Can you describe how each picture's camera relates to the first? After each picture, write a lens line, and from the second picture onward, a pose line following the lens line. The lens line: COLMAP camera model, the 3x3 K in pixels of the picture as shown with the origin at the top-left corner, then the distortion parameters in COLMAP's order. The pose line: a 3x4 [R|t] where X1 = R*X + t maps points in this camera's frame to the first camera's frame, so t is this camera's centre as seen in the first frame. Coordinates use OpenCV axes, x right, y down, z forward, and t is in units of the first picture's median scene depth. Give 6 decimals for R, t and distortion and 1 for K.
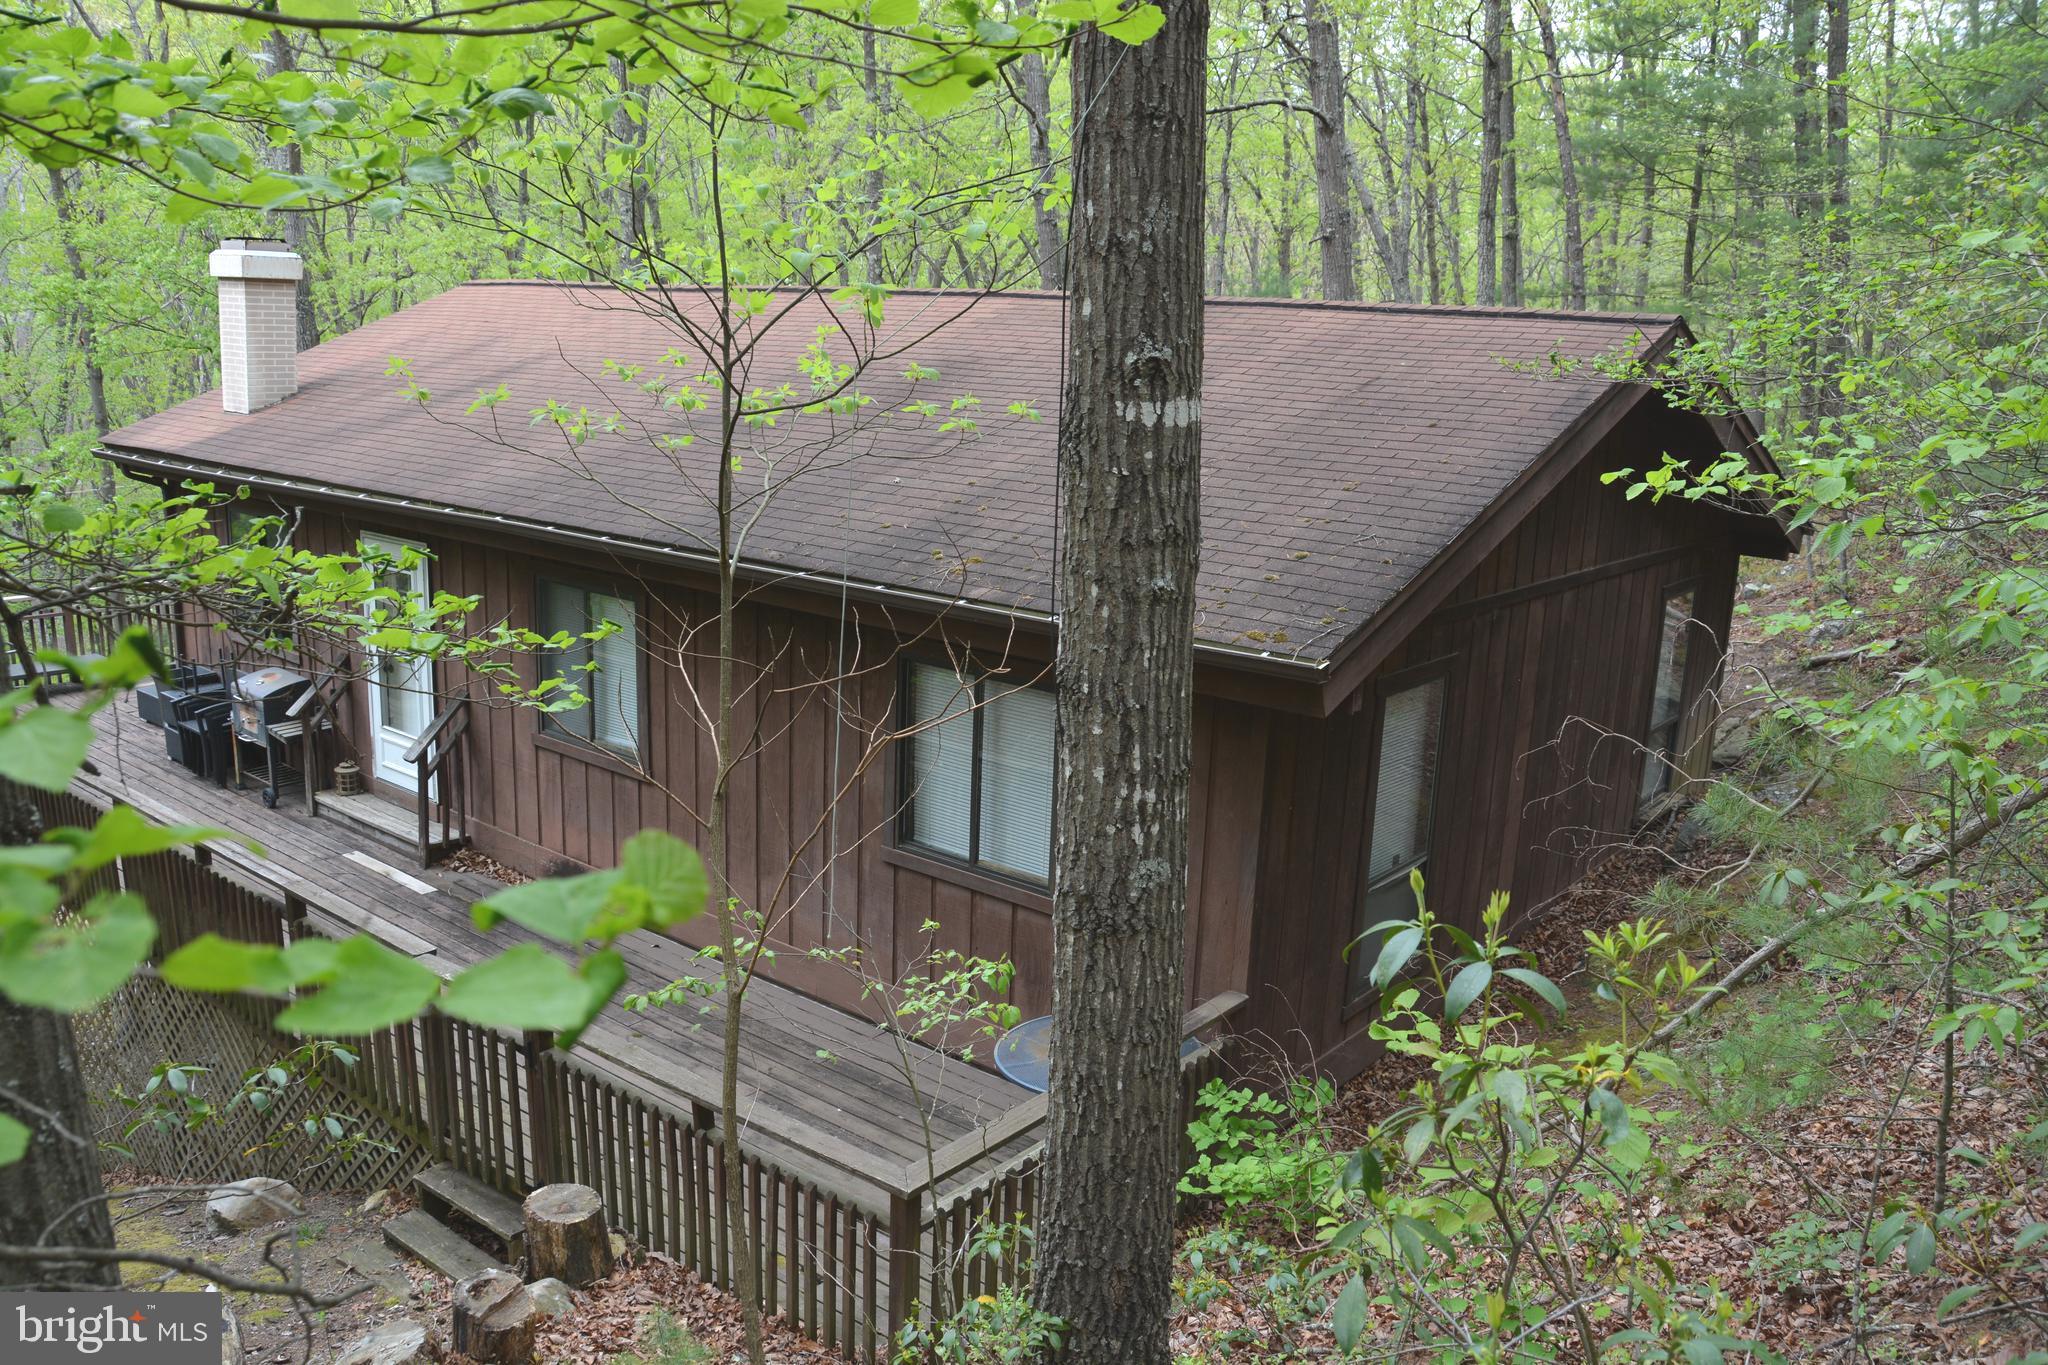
lens RADIAL K [[1650.9, 0, 1021.3], [0, 1650.9, 685.3], [0, 0, 1]] dist [-0.152324, 0.118351]
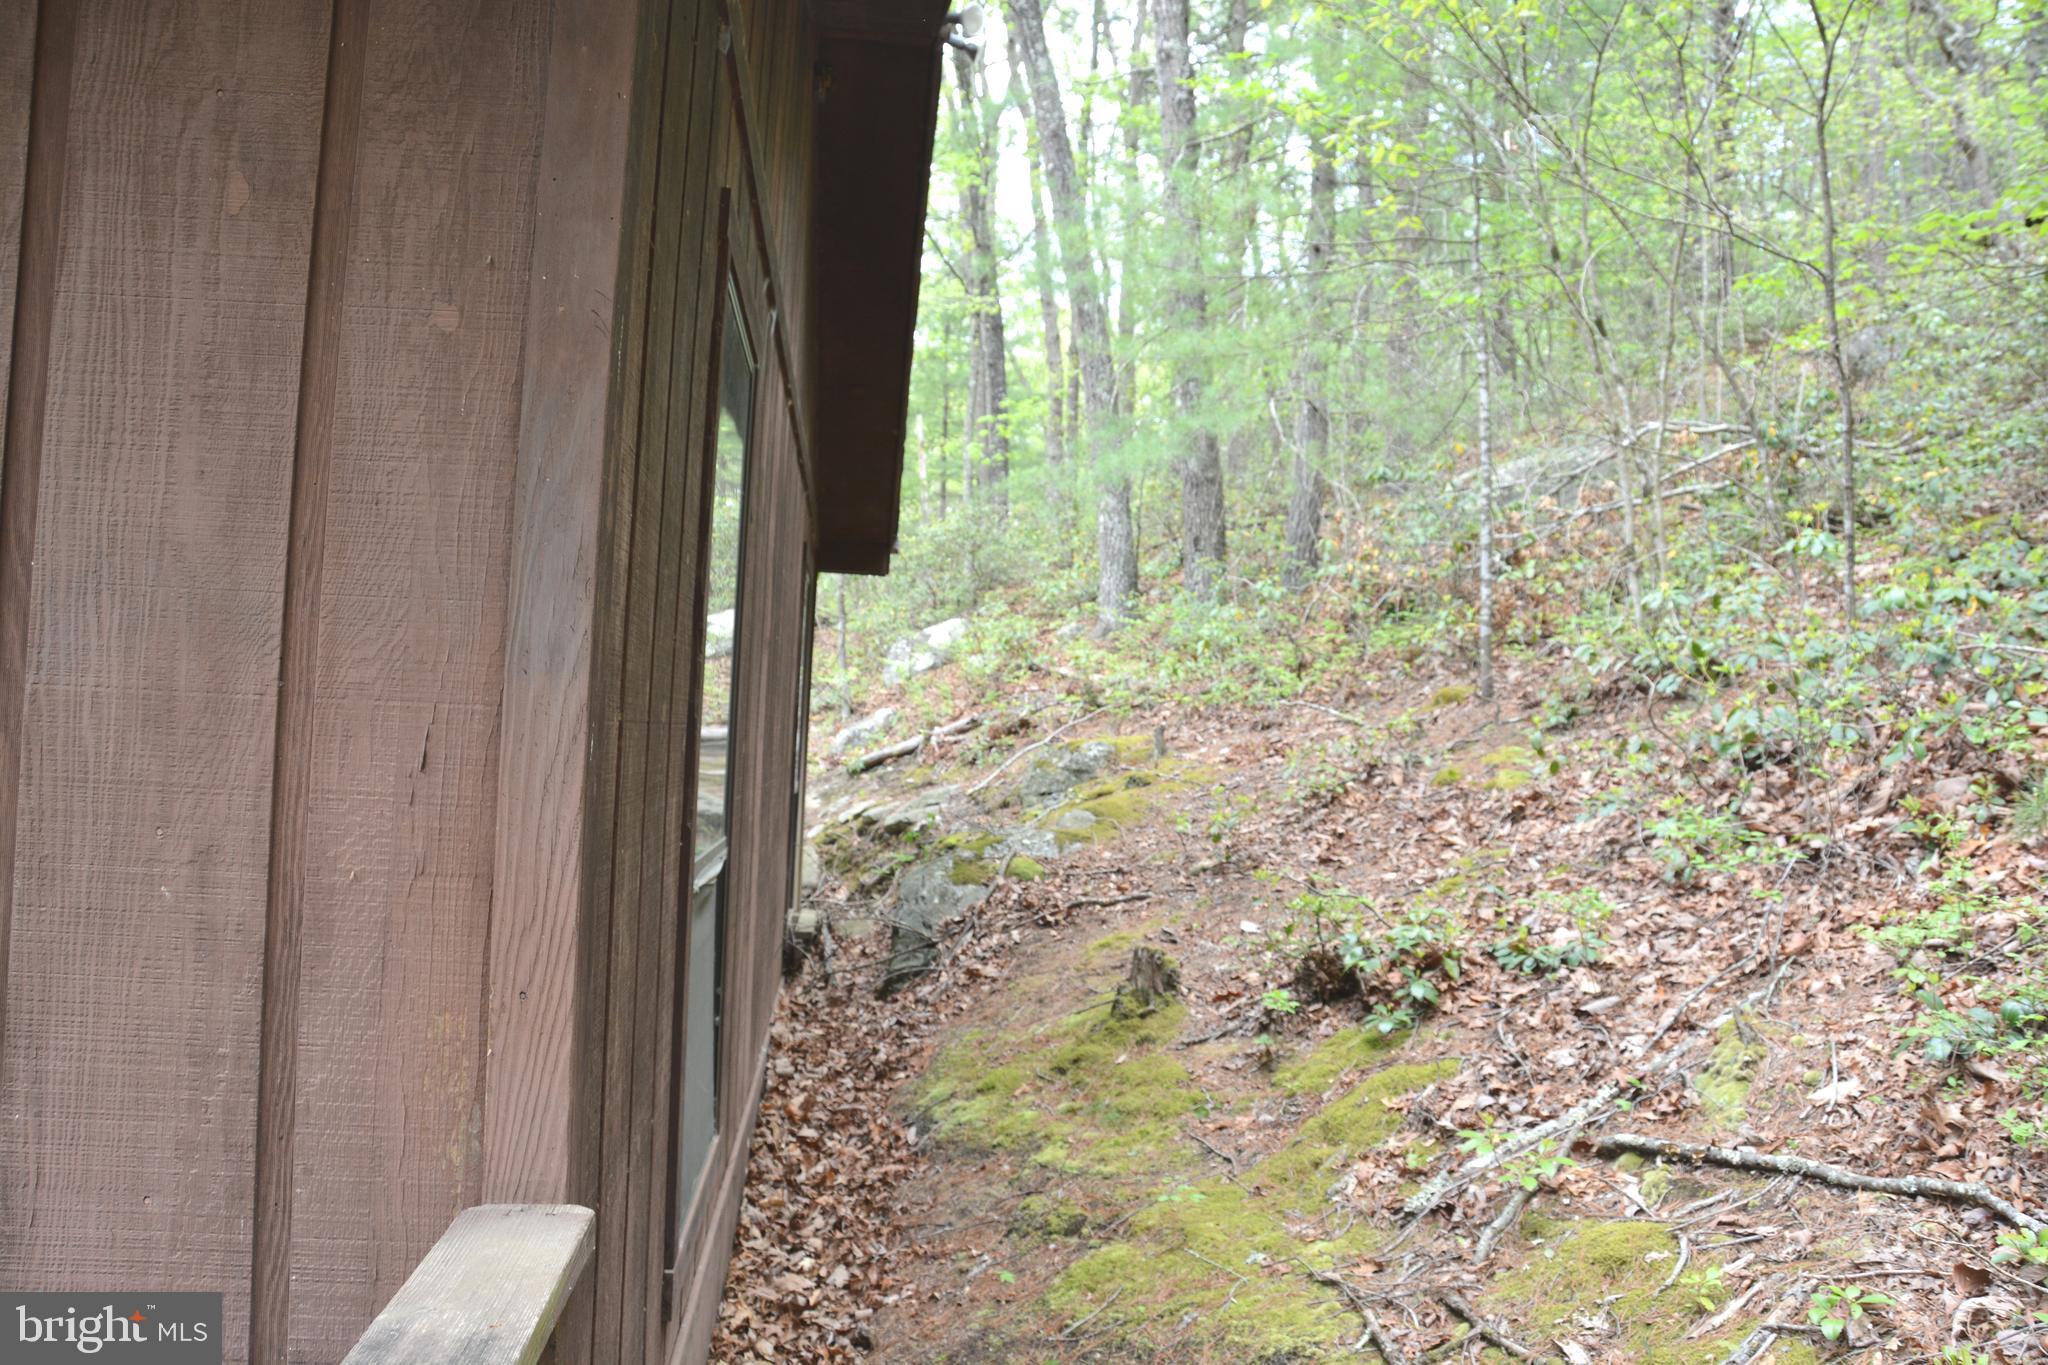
lens RADIAL K [[1650.9, 0, 1021.5], [0, 1650.9, 679.0], [0, 0, 1]] dist [-0.152324, 0.118351]
pose [[0.720082, 0.017981, 0.693656, 0.039082], [0.136937, 0.976322, -0.167463, 0.166052], [-0.680243, 0.215575, 0.700569, 0.810480]]
